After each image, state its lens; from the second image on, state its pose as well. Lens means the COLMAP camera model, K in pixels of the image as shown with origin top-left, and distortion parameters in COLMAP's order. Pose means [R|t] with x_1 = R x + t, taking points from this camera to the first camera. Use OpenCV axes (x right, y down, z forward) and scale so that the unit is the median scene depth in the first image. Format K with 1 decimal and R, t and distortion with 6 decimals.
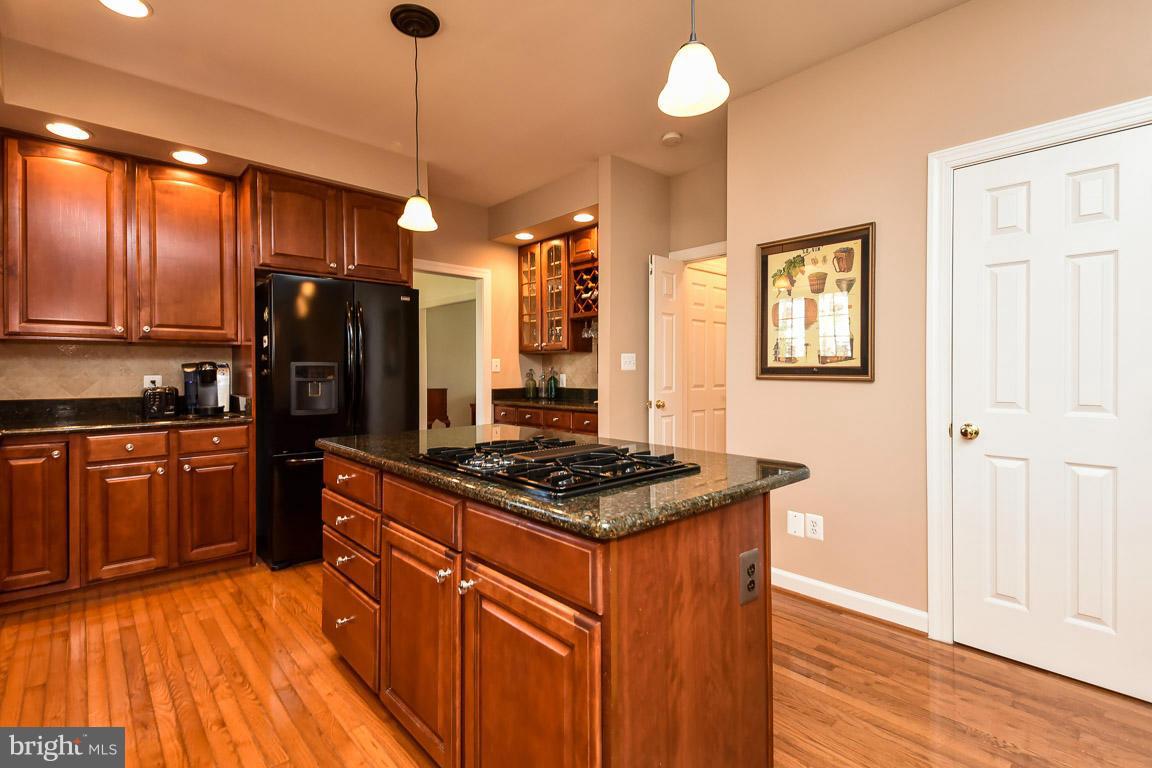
lens RADIAL K [[541.0, 0, 575.8], [0, 541.0, 376.7], [0, 0, 1]] dist [0.001532, -0.000130]
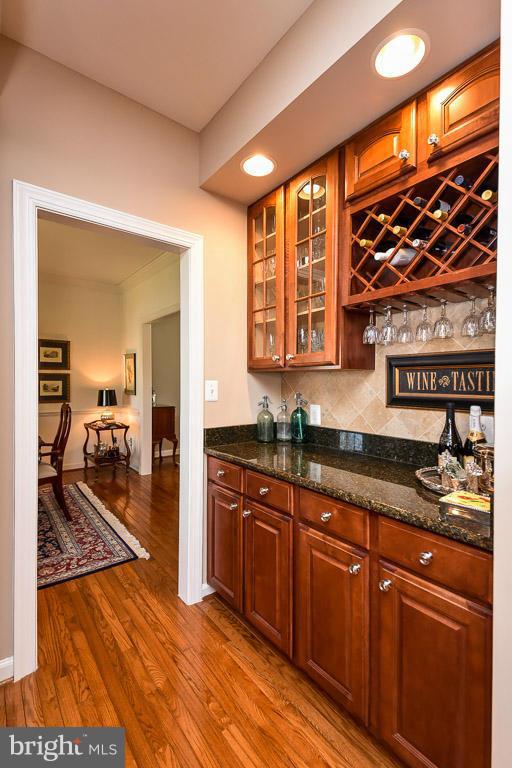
lens RADIAL K [[336.2, 0, 256.9], [0, 336.2, 385.0], [0, 0, 1]] dist [-0.002189, -0.000614]
pose [[0.996424, 0.007661, -0.084146, -0.062108], [-0.008248, 0.999944, -0.006628, -0.025769], [0.084091, 0.007298, 0.996431, 0.621136]]
